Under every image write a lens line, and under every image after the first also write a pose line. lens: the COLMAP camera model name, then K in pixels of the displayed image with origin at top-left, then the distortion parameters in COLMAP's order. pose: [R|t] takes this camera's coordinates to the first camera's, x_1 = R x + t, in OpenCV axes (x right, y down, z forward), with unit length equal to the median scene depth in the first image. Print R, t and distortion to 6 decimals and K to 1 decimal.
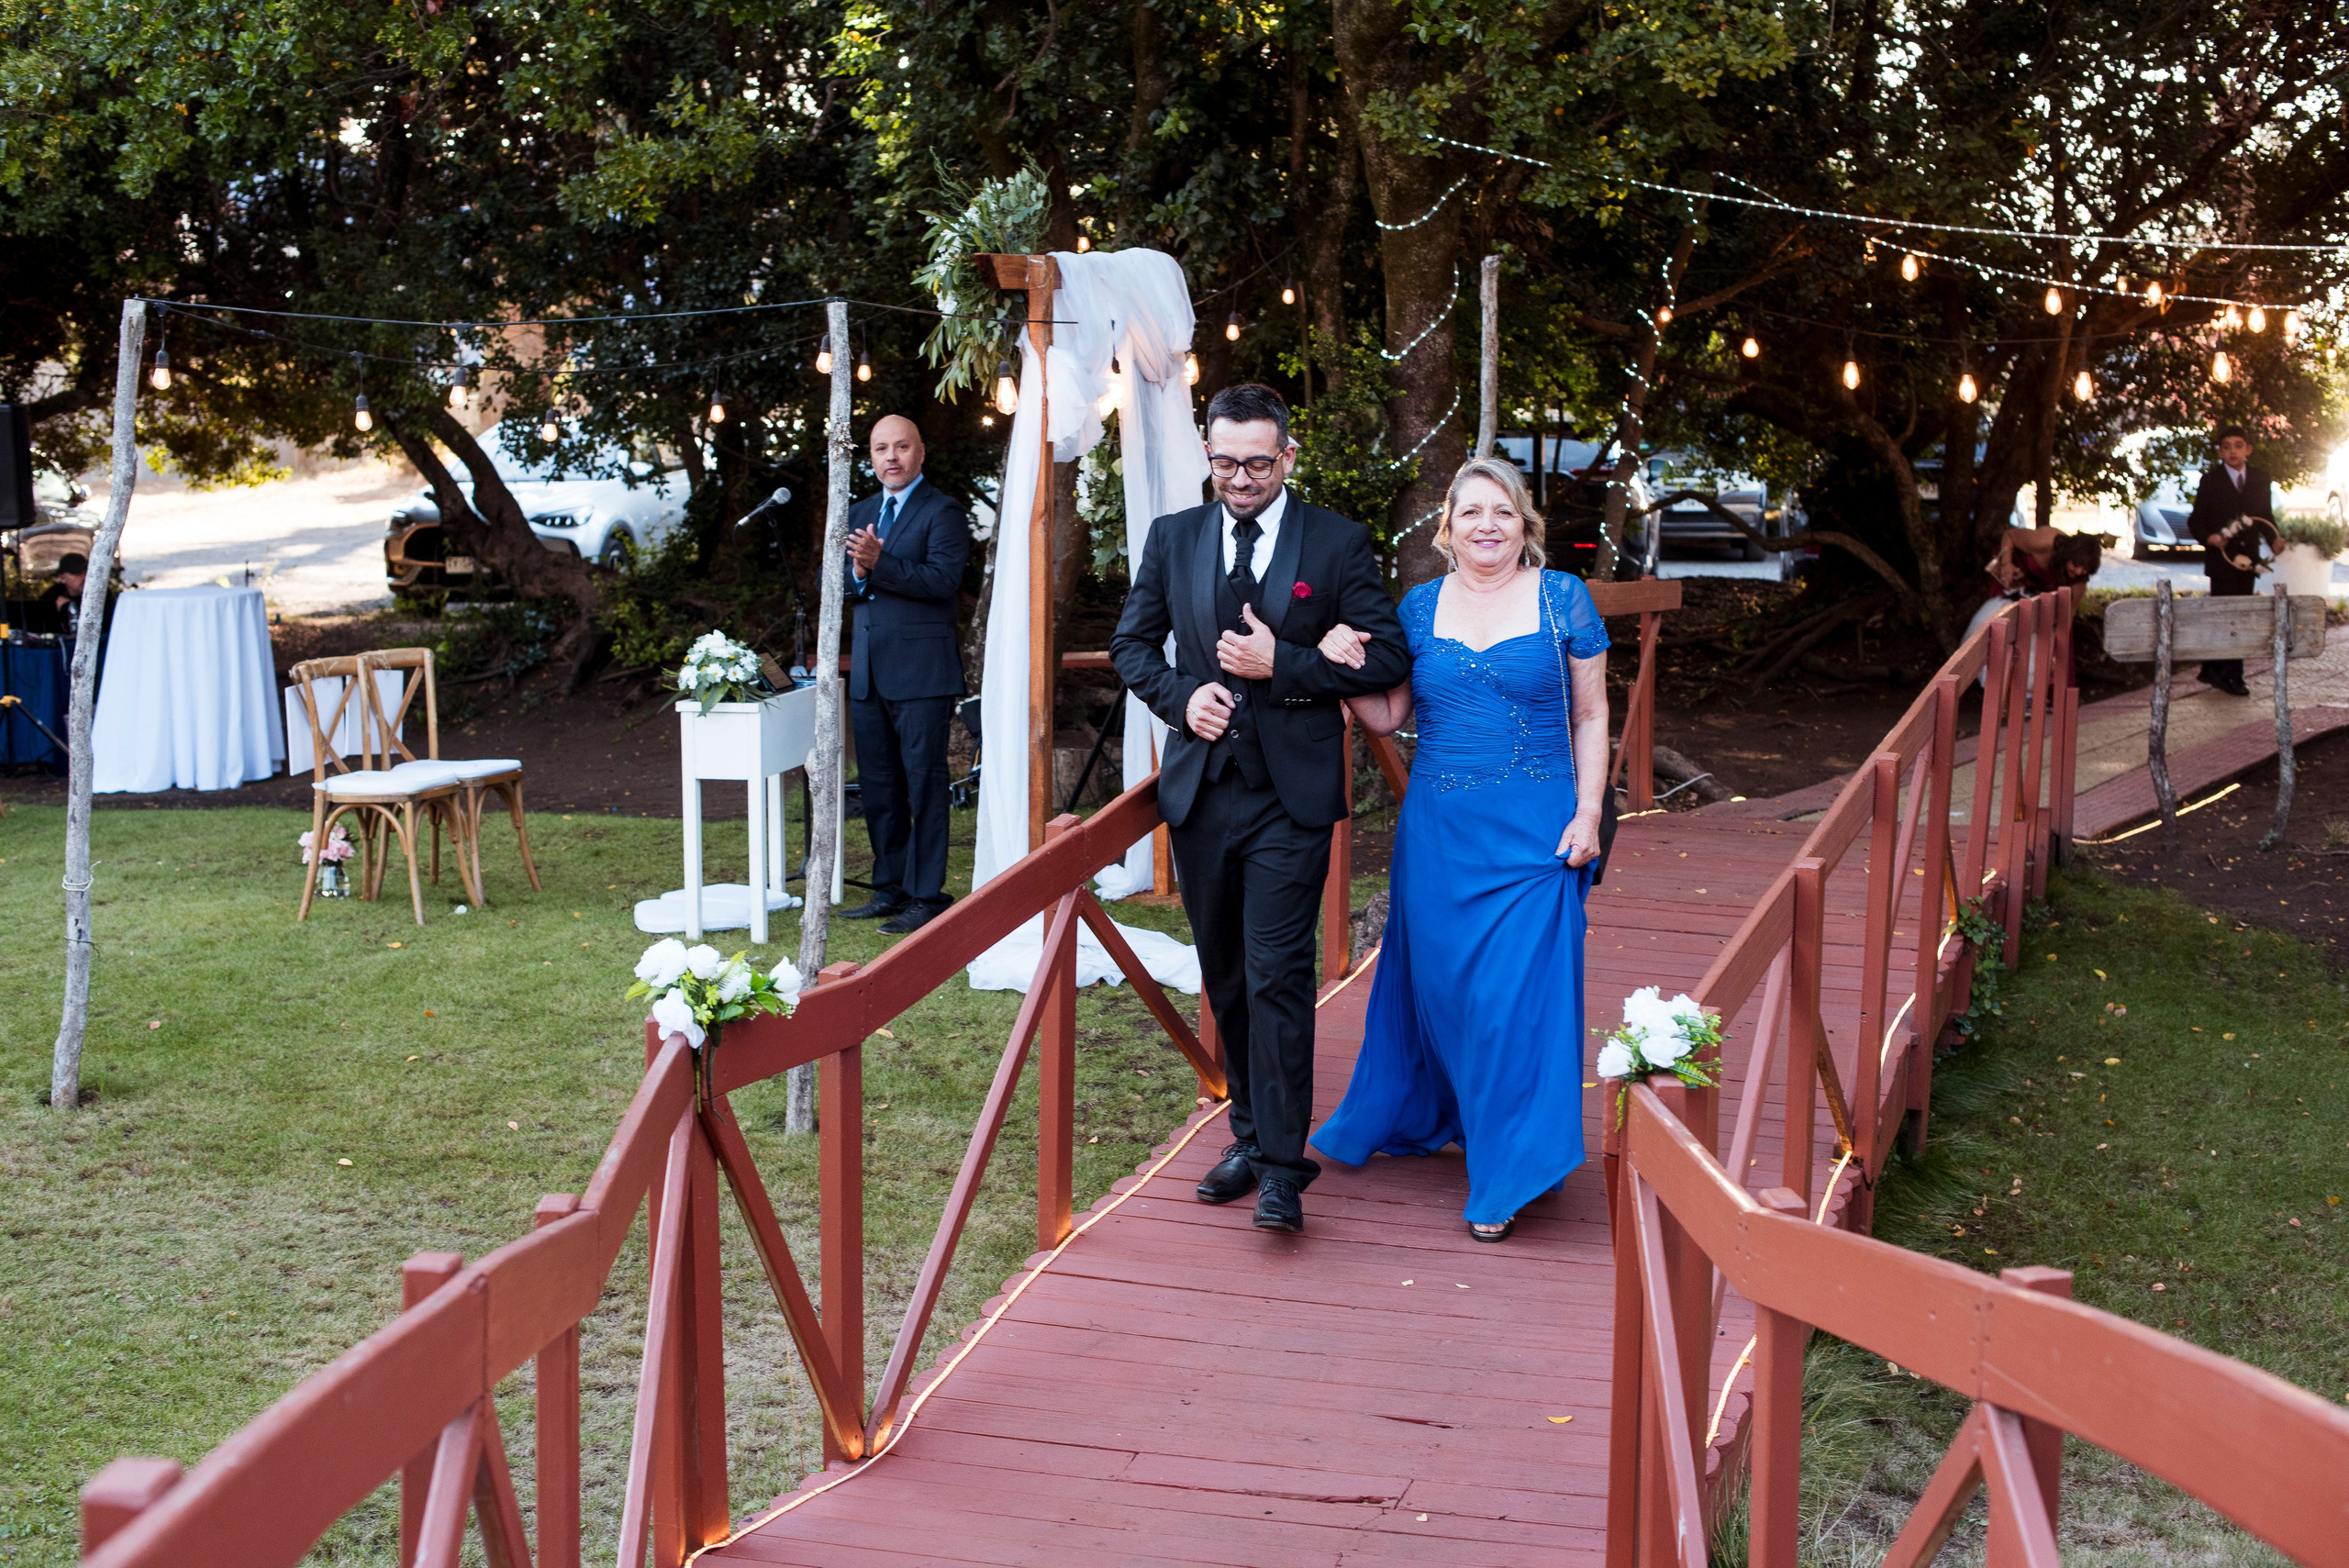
lens RADIAL K [[3573.4, 0, 1169.2], [0, 3573.4, 787.2], [0, 0, 1]] dist [-0.139583, 0.000000]
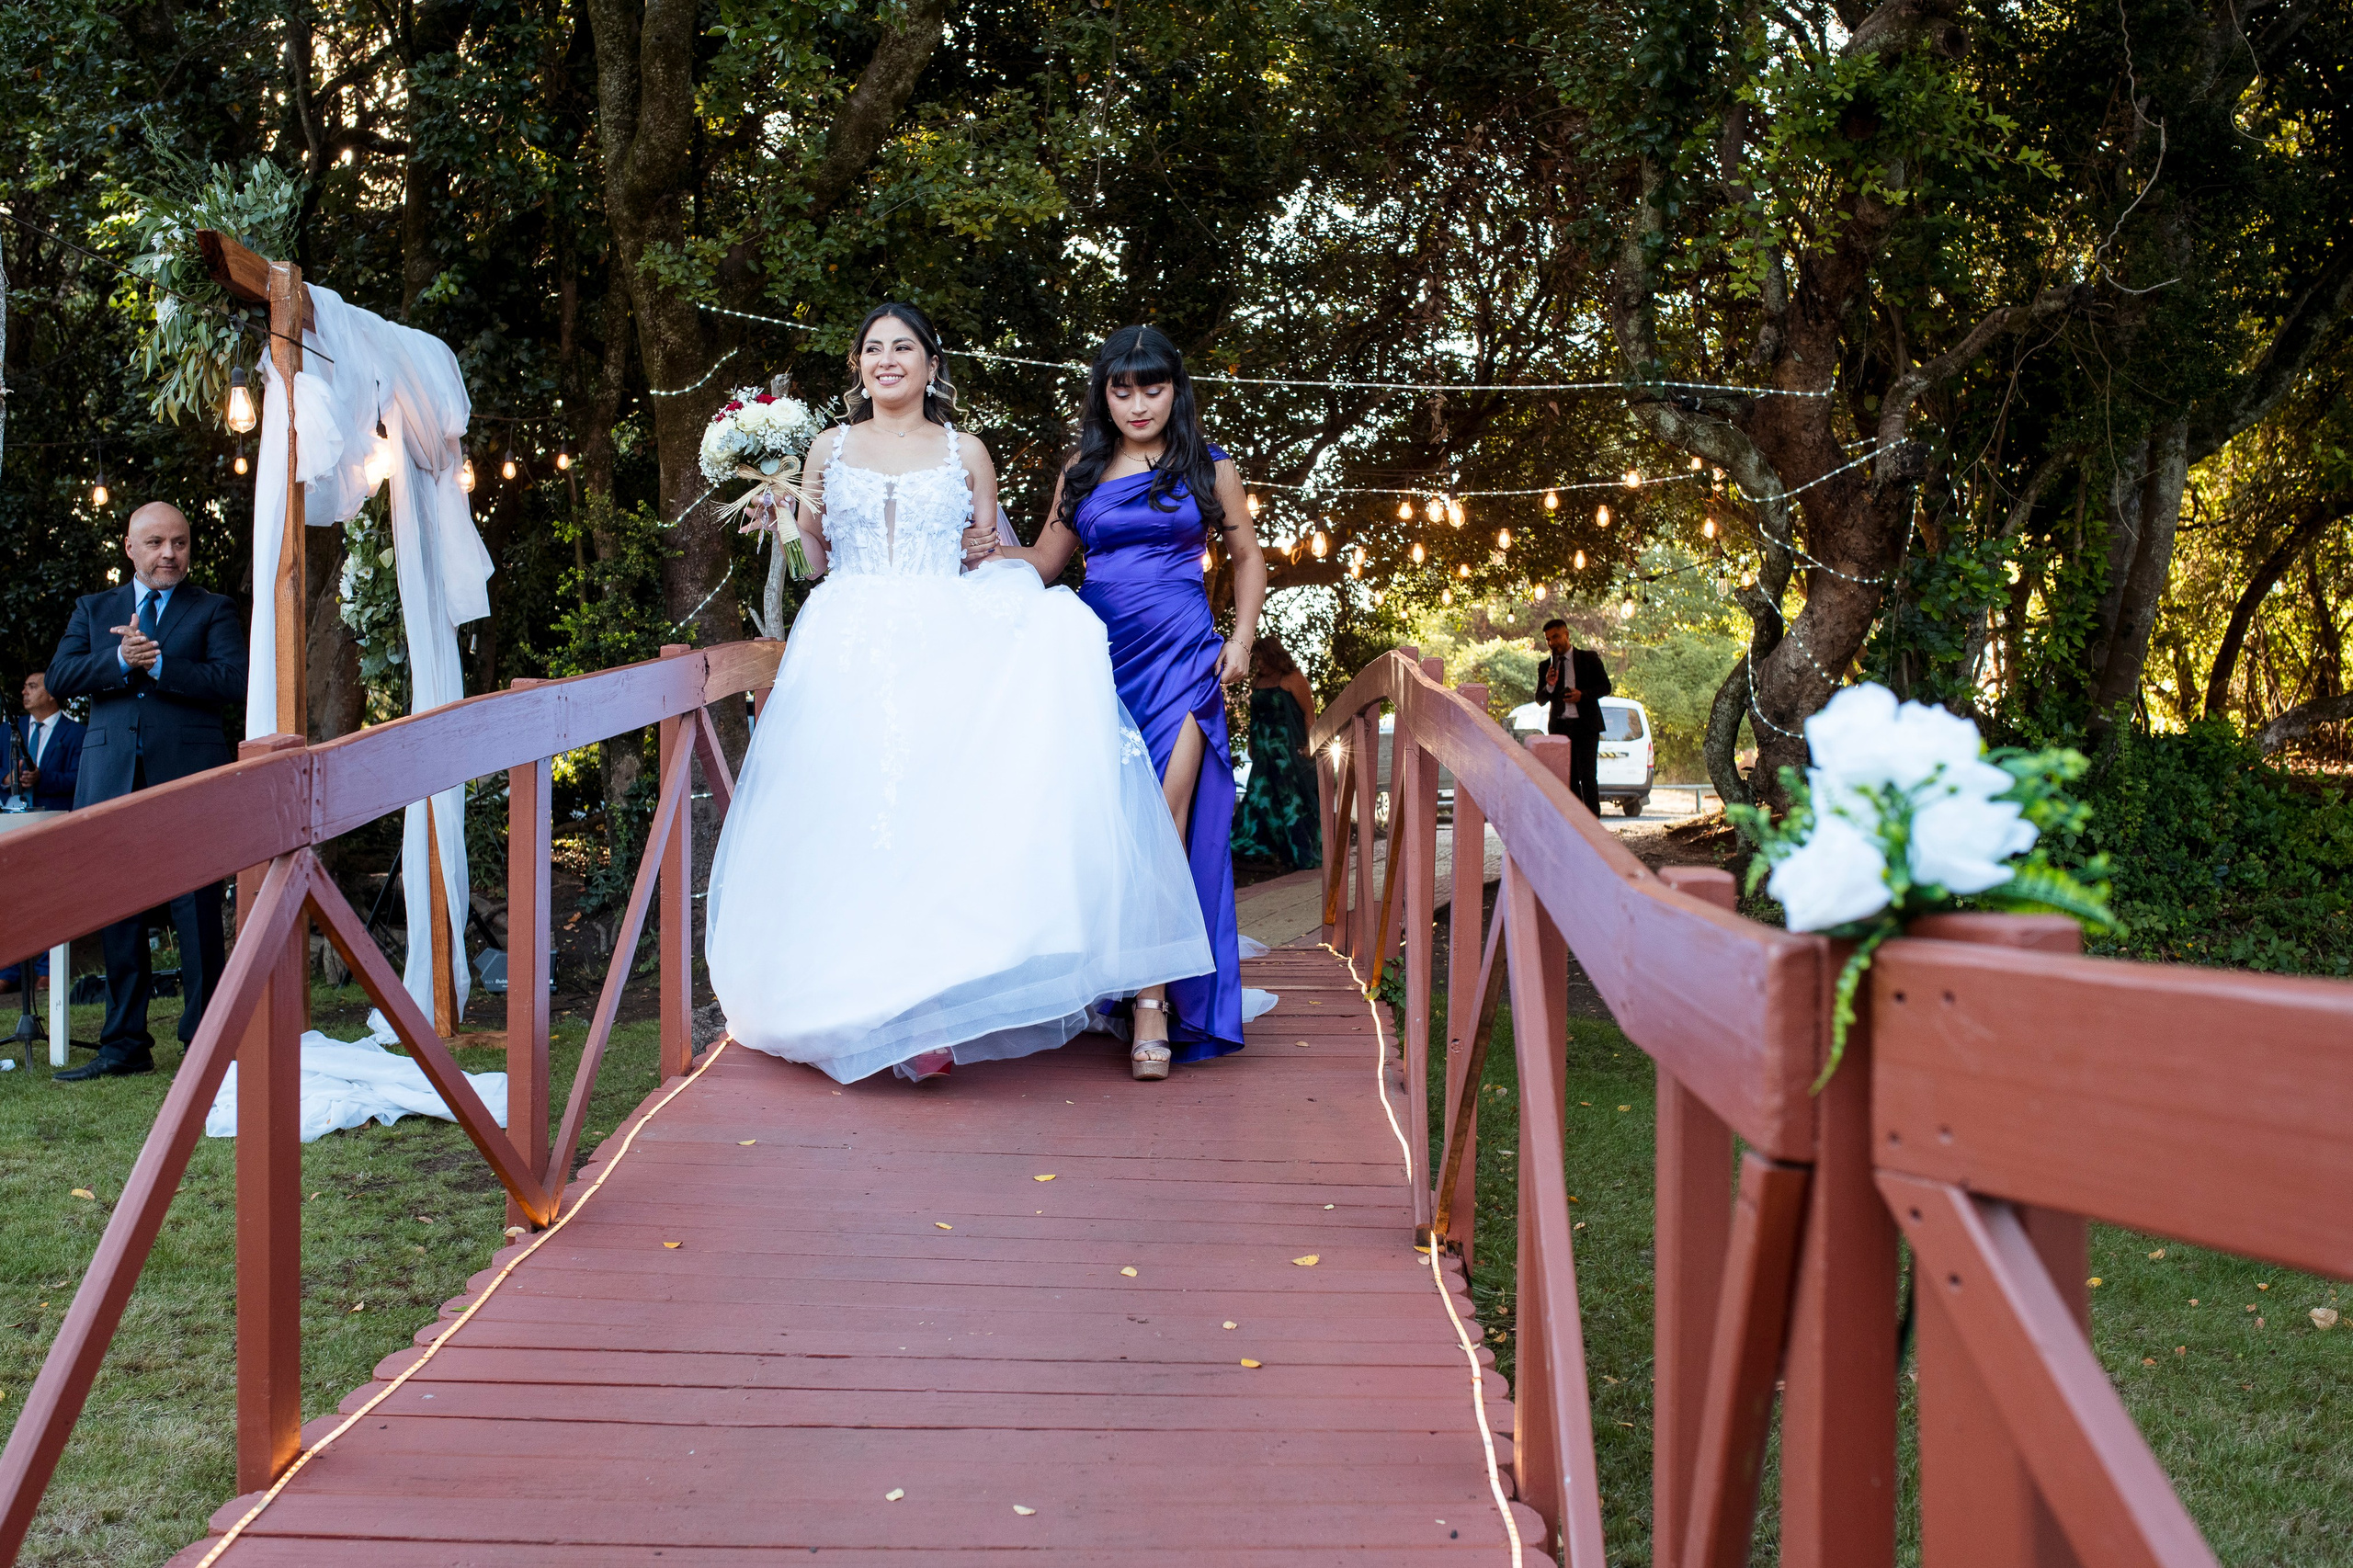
lens RADIAL K [[2366.8, 0, 1177.2], [0, 2366.8, 772.9], [0, 0, 1]] dist [-0.015905, 0.000000]
pose [[0.954444, -0.016150, 0.297952, -0.002476], [0.051583, 0.992431, -0.111448, 0.045989], [-0.293897, 0.121740, 0.948053, 0.413027]]
